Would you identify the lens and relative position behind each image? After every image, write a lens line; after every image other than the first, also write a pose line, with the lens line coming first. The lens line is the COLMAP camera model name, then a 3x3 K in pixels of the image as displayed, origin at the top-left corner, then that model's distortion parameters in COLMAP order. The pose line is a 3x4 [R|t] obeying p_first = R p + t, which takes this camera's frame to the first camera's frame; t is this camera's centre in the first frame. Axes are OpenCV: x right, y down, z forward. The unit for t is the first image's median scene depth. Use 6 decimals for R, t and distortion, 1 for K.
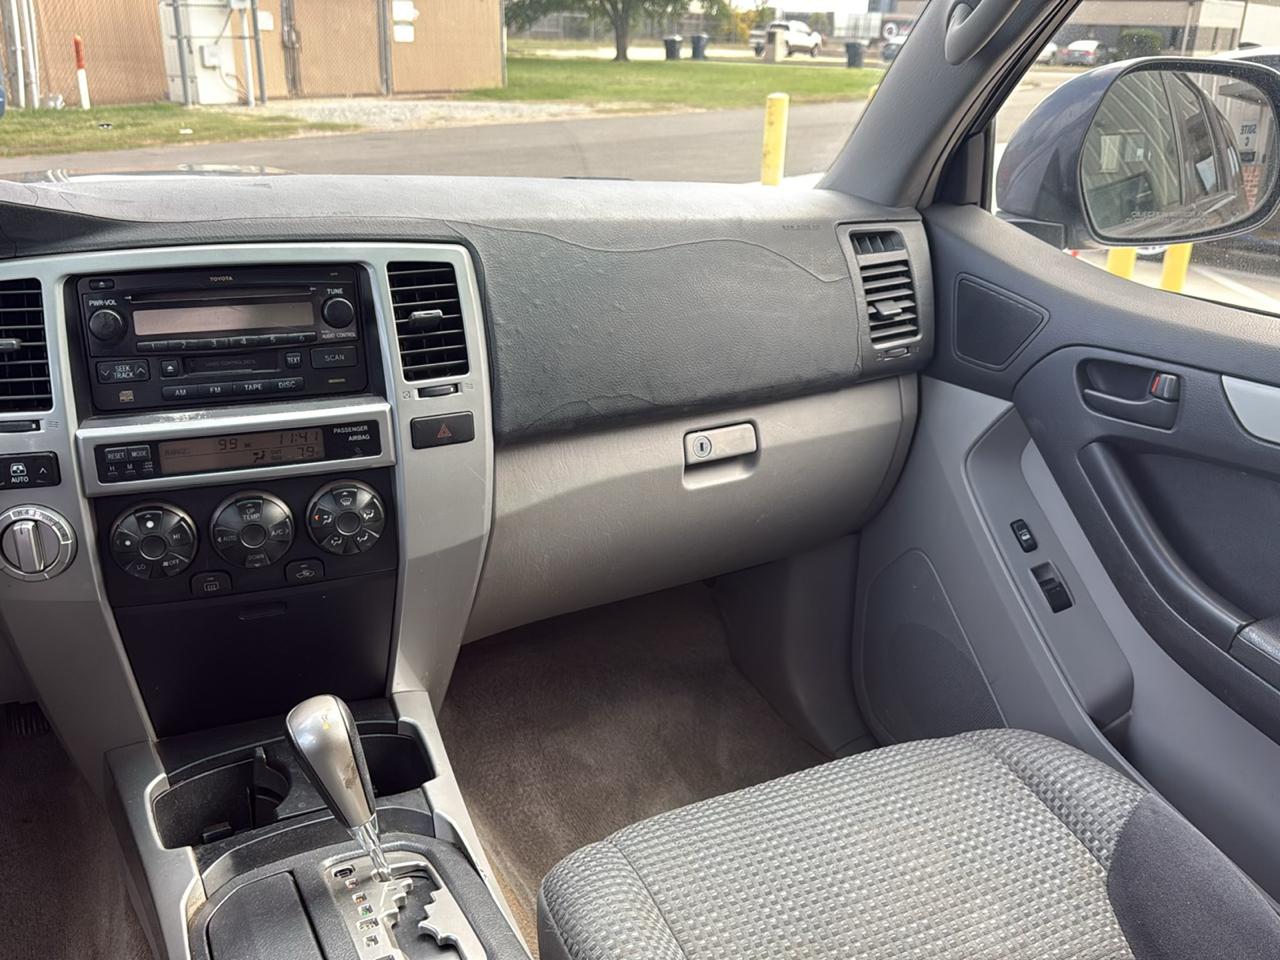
lens RADIAL K [[1133.8, 0, 634.5], [0, 1133.8, 489.0], [0, 0, 1]] dist [0.153494, -0.302295]
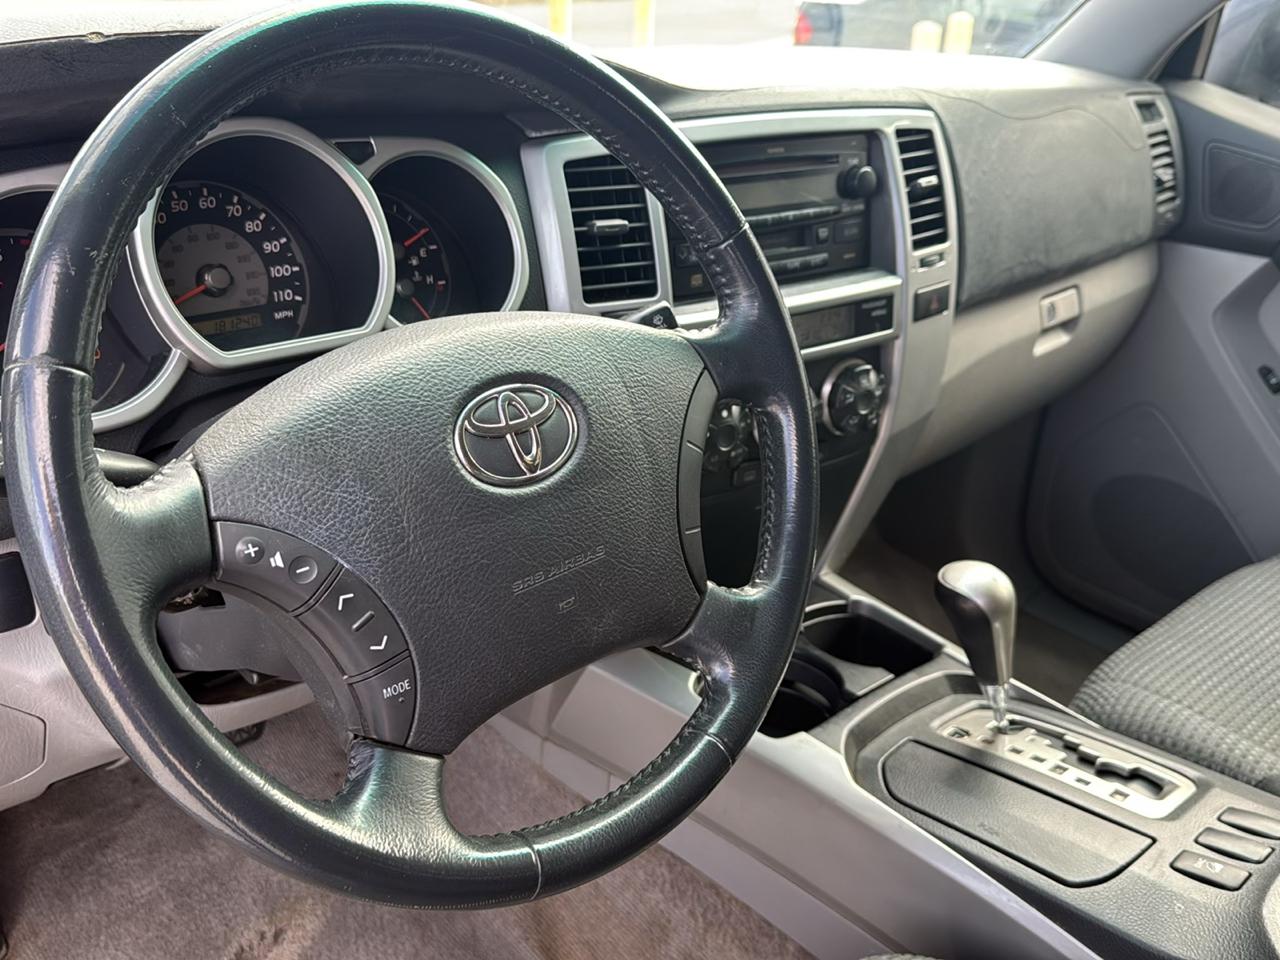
lens RADIAL K [[1133.8, 0, 634.5], [0, 1133.8, 489.0], [0, 0, 1]] dist [0.153494, -0.302295]
pose [[0.964808, -0.105055, 0.241059, -0.678881], [0.092775, 0.993769, 0.061770, 0.026036], [-0.246046, -0.037232, 0.968543, 0.086306]]
